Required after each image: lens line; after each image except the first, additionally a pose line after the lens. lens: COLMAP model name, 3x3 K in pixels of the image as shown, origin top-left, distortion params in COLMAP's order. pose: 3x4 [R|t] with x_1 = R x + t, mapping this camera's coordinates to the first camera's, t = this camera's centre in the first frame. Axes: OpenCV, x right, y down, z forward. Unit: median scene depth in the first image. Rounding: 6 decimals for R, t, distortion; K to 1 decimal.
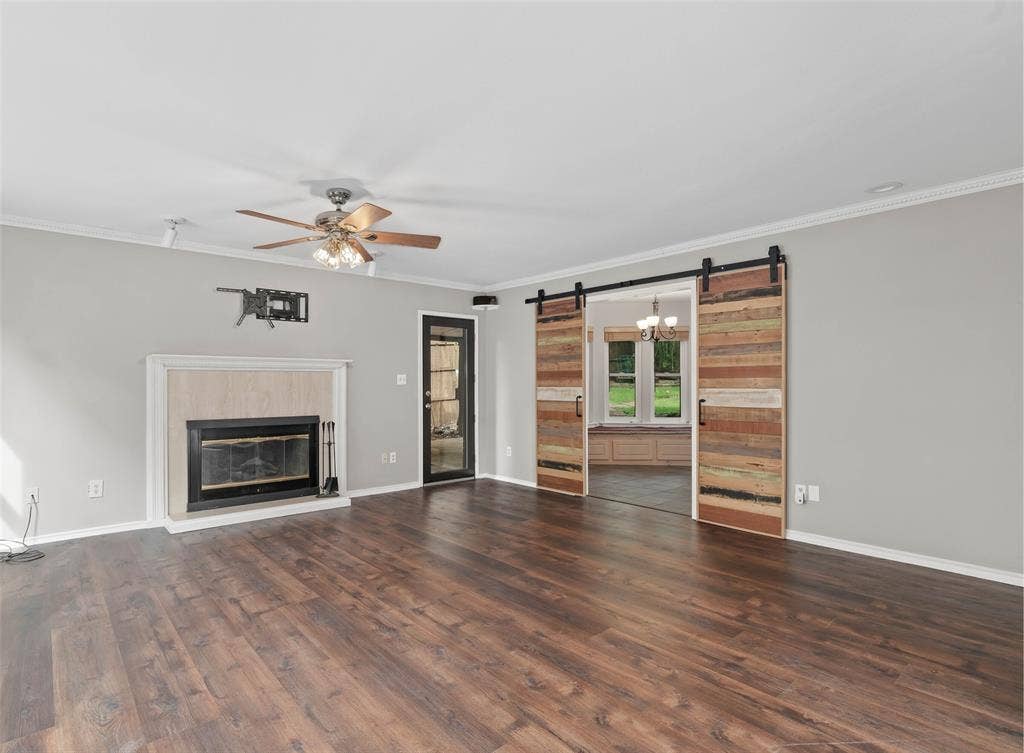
lens RADIAL K [[525.6, 0, 459.7], [0, 525.6, 382.2], [0, 0, 1]] dist [-0.013893, -0.000655]
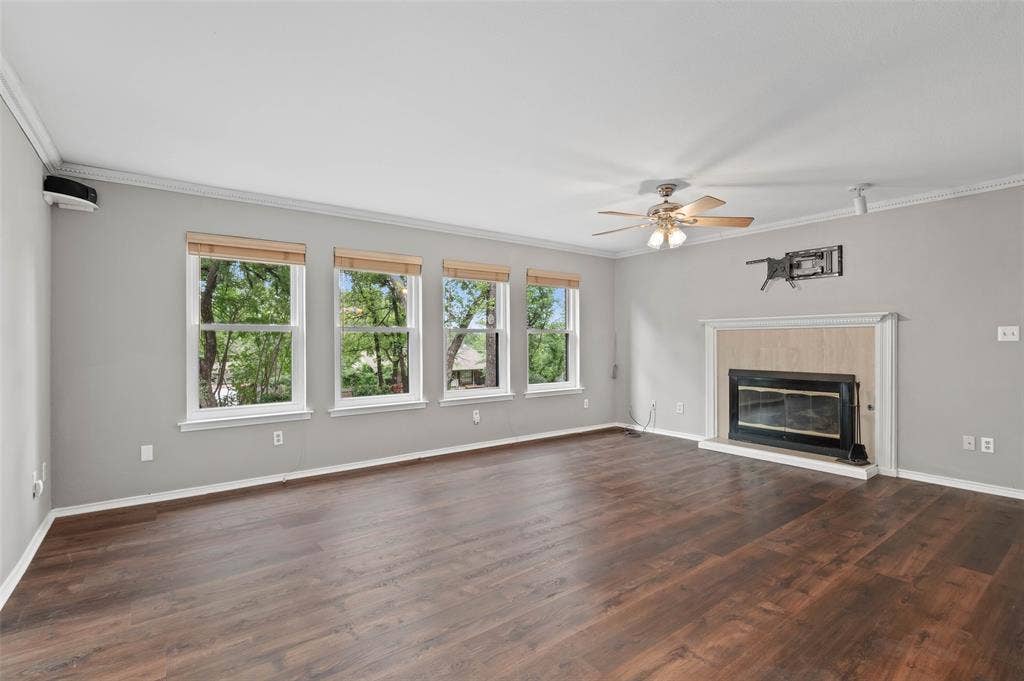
lens RADIAL K [[475.8, 0, 508.1], [0, 475.8, 340.3], [0, 0, 1]] dist [-0.003588, -0.000245]
pose [[-0.031925, -0.000067, -0.999490, 0.680309], [0.006921, 0.999976, -0.000289, -0.001138], [0.999466, -0.006927, -0.031924, 0.491766]]
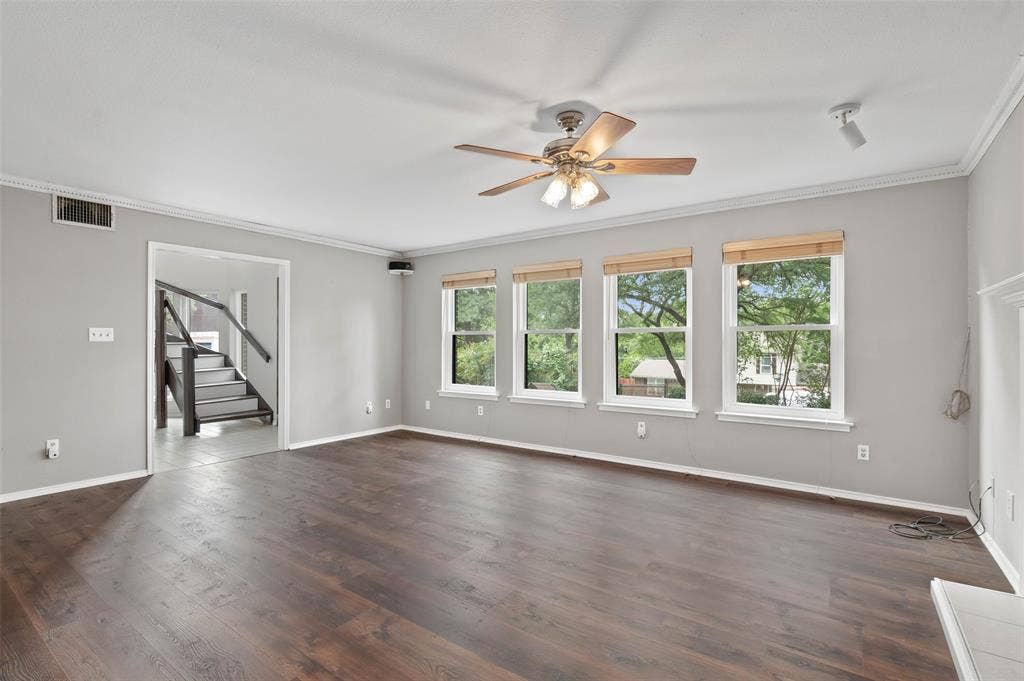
lens RADIAL K [[475.8, 0, 513.1], [0, 475.8, 340.7], [0, 0, 1]] dist [-0.003588, -0.000245]
pose [[-0.962106, 0.000720, -0.272675, 0.051517], [0.002800, 0.999970, -0.007241, 0.003208], [0.272662, -0.007730, -0.962079, 1.281672]]
